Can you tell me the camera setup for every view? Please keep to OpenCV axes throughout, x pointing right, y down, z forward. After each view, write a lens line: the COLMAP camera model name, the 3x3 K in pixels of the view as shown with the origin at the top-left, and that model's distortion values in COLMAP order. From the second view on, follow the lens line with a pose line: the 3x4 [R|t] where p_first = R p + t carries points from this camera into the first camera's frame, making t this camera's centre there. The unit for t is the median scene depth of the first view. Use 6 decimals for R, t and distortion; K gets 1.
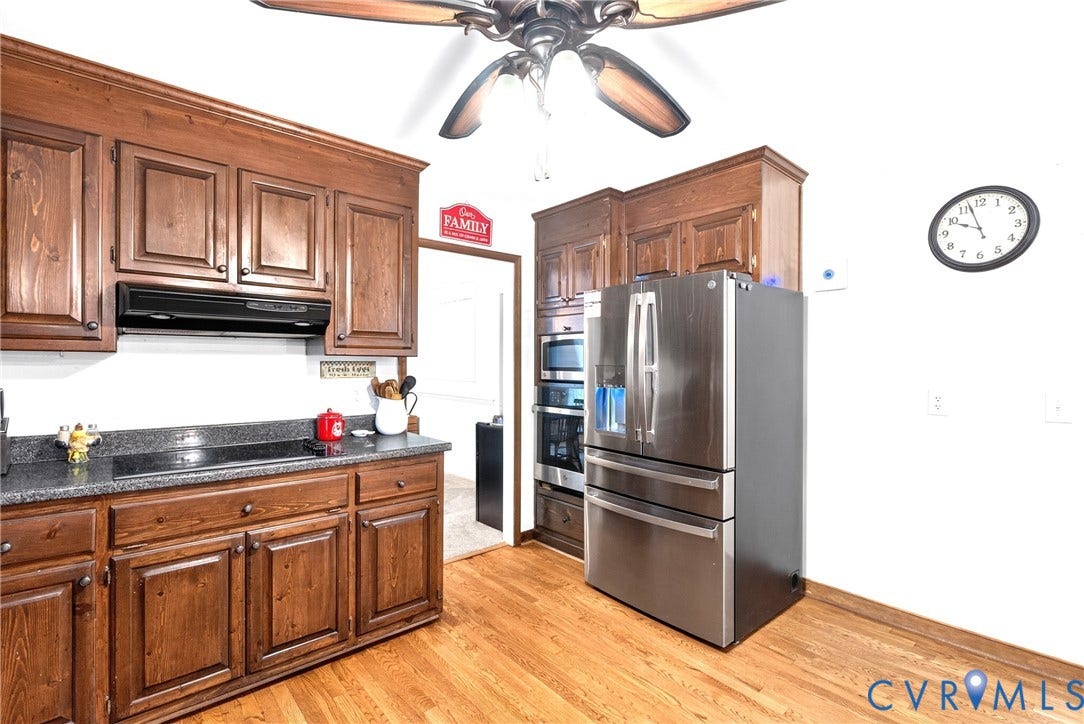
lens RADIAL K [[486.1, 0, 539.8], [0, 486.1, 362.6], [0, 0, 1]] dist [-0.000428, 0.000413]
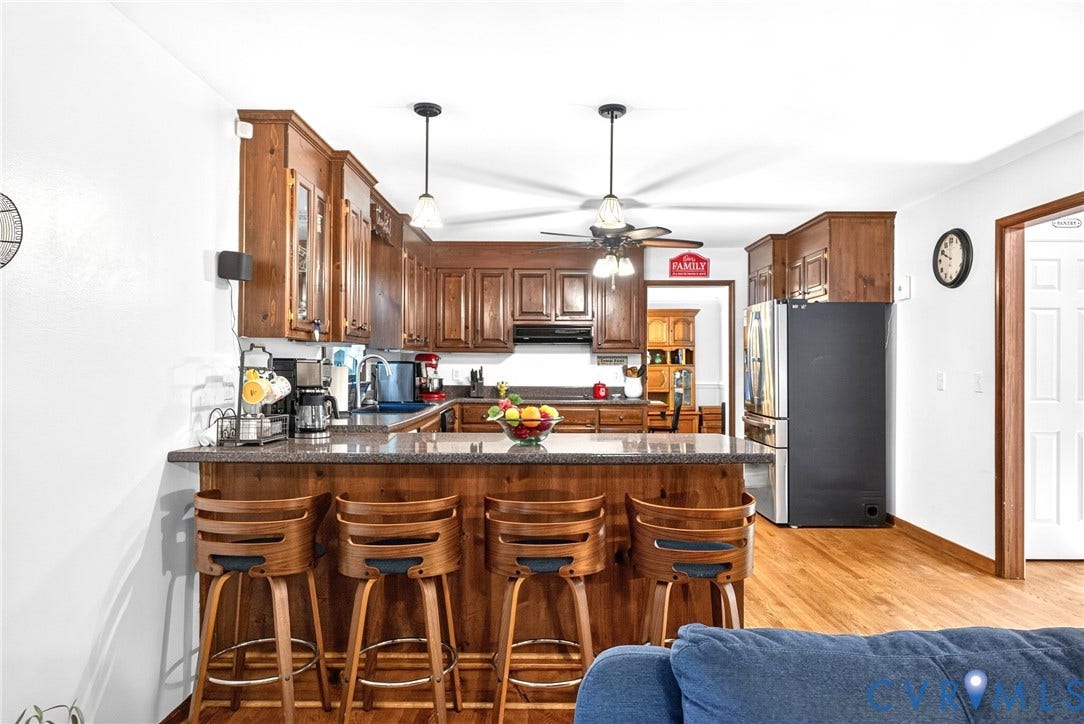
lens RADIAL K [[509.8, 0, 542.4], [0, 509.8, 358.3], [0, 0, 1]] dist [-0.002107, -0.000175]
pose [[0.770319, -0.007628, -0.637613, 0.747385], [0.002538, 0.999957, -0.008896, 0.024847], [0.637654, 0.005235, 0.770305, -0.755574]]
